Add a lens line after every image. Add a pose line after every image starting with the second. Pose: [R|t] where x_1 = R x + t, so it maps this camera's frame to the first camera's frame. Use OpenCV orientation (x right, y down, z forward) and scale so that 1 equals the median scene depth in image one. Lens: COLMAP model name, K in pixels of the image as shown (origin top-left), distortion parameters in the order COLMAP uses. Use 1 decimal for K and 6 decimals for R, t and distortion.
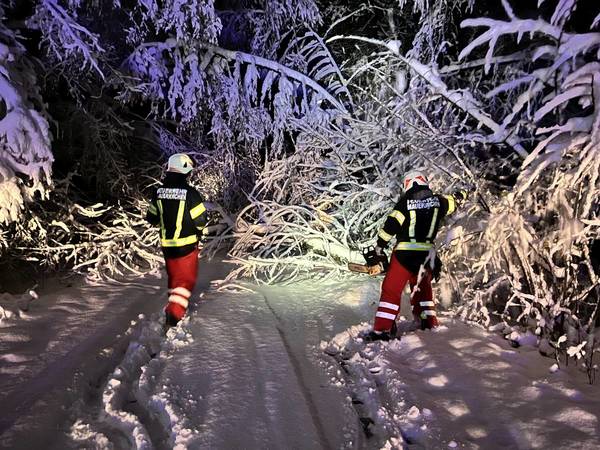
lens RADIAL K [[445.8, 0, 297.1], [0, 445.8, 223.0], [0, 0, 1]] dist [0.062577, -0.076186]
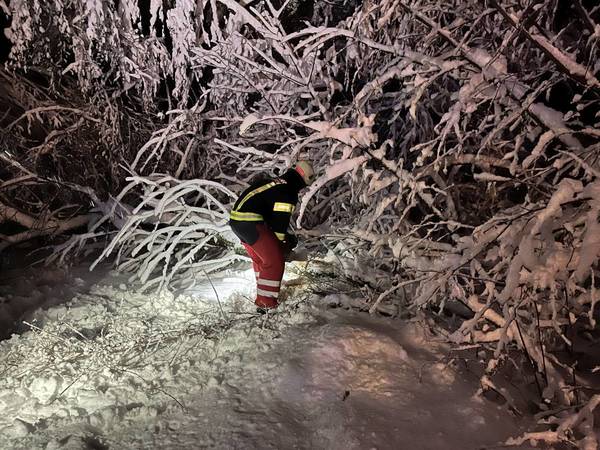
lens RADIAL K [[445.8, 0, 303.8], [0, 445.8, 226.8], [0, 0, 1]] dist [0.062577, -0.076186]
pose [[0.989559, -0.065104, 0.128590, 0.044423], [0.056106, 0.995796, 0.072400, -0.008588], [-0.132763, -0.064430, 0.989052, 0.307173]]
